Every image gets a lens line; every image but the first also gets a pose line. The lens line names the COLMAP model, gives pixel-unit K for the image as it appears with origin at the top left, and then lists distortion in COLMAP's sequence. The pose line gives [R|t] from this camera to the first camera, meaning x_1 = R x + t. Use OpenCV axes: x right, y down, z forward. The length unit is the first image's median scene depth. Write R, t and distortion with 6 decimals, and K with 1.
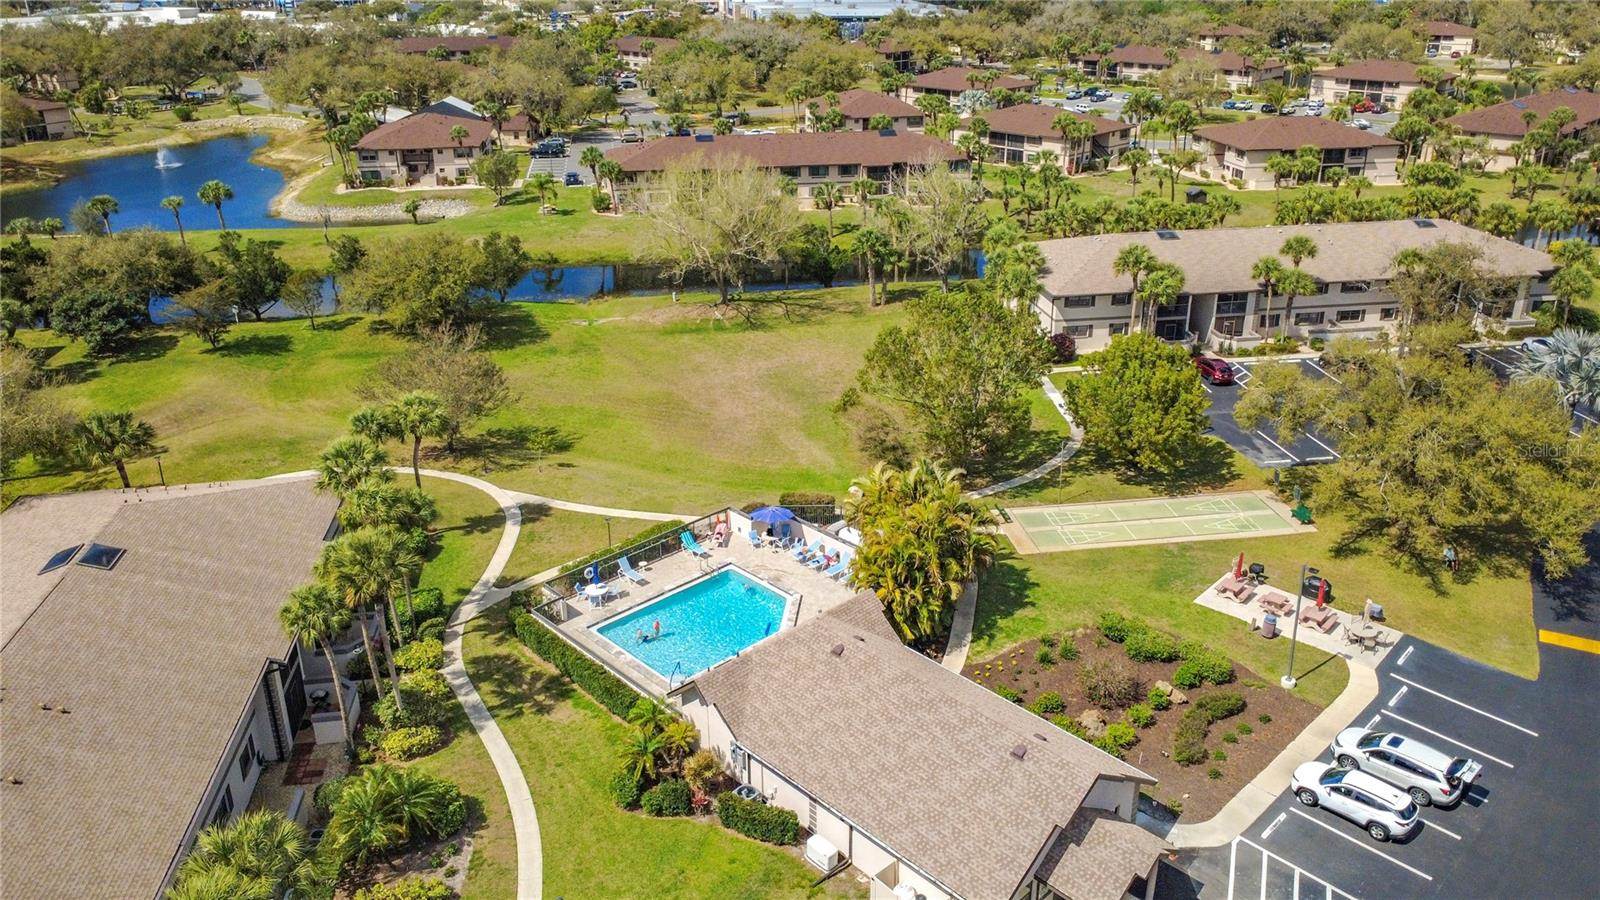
lens RADIAL K [[1192.0, 0, 797.8], [0, 1192.0, 480.3], [0, 0, 1]] dist [0.002686, -0.002724]
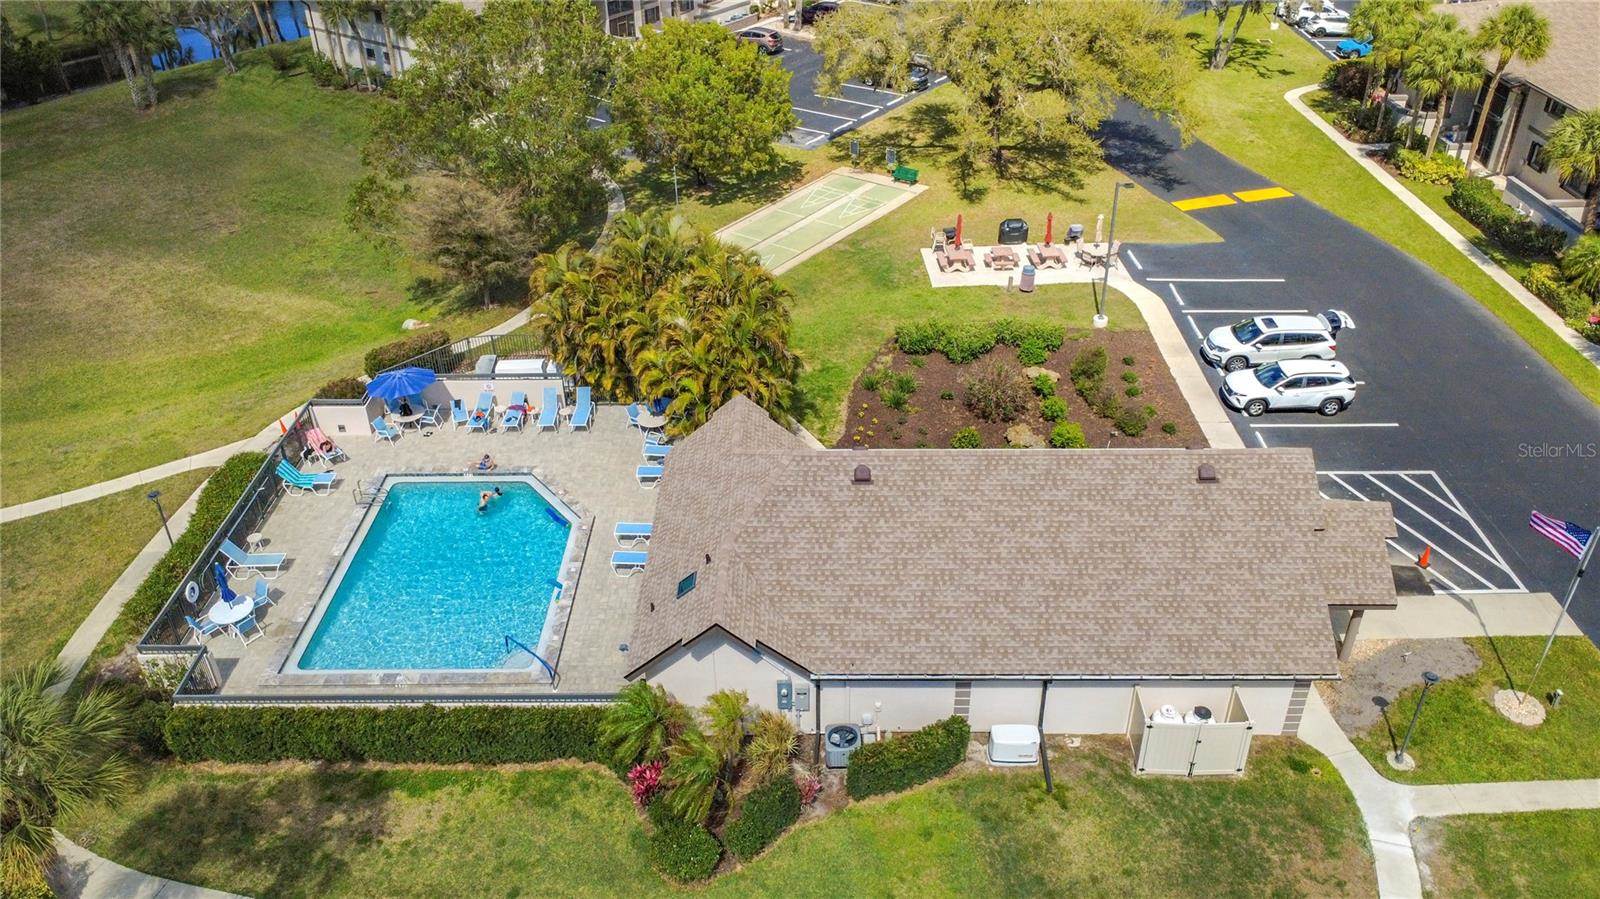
lens RADIAL K [[1154.5, 0, 800.0], [0, 1154.5, 449.5], [0, 0, 1]] dist [-0.004285, -0.000808]
pose [[0.685385, -0.398544, 0.609434, -0.303667], [0.306494, 0.917071, 0.255035, -0.034395], [-0.660537, 0.011991, 0.750698, 0.450889]]
